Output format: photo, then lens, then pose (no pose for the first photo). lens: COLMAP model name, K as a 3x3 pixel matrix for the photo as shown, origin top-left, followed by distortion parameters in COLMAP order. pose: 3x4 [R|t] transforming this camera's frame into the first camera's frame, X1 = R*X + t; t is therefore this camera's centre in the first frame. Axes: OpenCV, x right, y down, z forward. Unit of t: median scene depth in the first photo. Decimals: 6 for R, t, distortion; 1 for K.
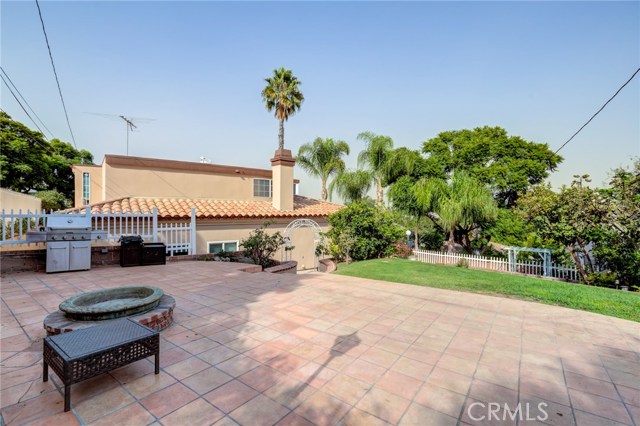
lens RADIAL K [[290.3, 0, 311.8], [0, 290.3, 214.4], [0, 0, 1]] dist [-0.012556, 0.000417]
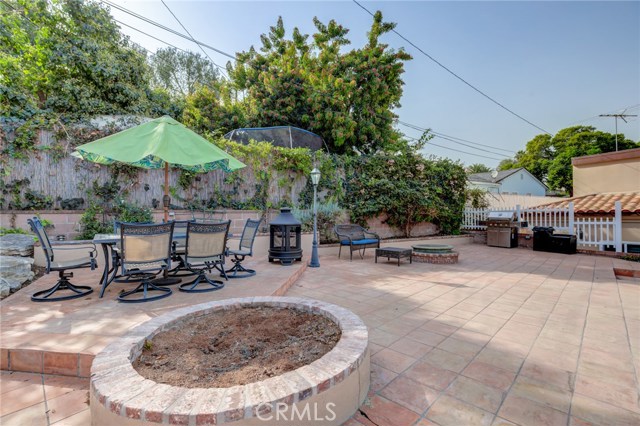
lens RADIAL K [[293.0, 0, 315.0], [0, 293.0, 213.4], [0, 0, 1]] dist [-0.011696, 0.001251]
pose [[-0.137994, -0.011721, -0.990364, 0.561485], [-0.000005, 0.999930, -0.011834, 0.022970], [0.990433, -0.001628, -0.137984, 0.149810]]
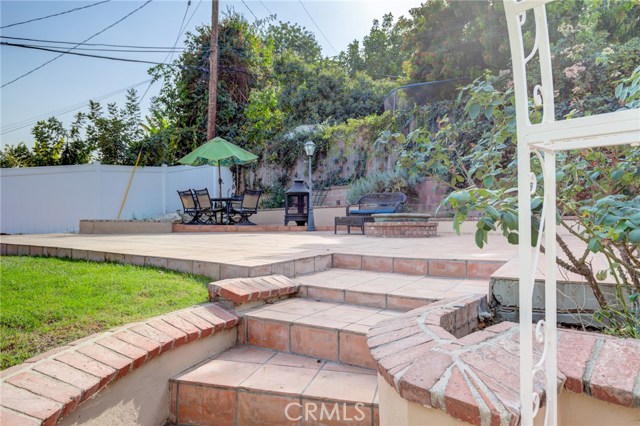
lens RADIAL K [[407.4, 0, 315.4], [0, 407.4, 212.6], [0, 0, 1]] dist [0.009353, 0.001761]
pose [[-0.994958, -0.009942, -0.099795, -0.013332], [-0.007359, 0.999629, -0.026211, 0.116832], [0.100019, -0.025344, -0.994663, 1.051306]]
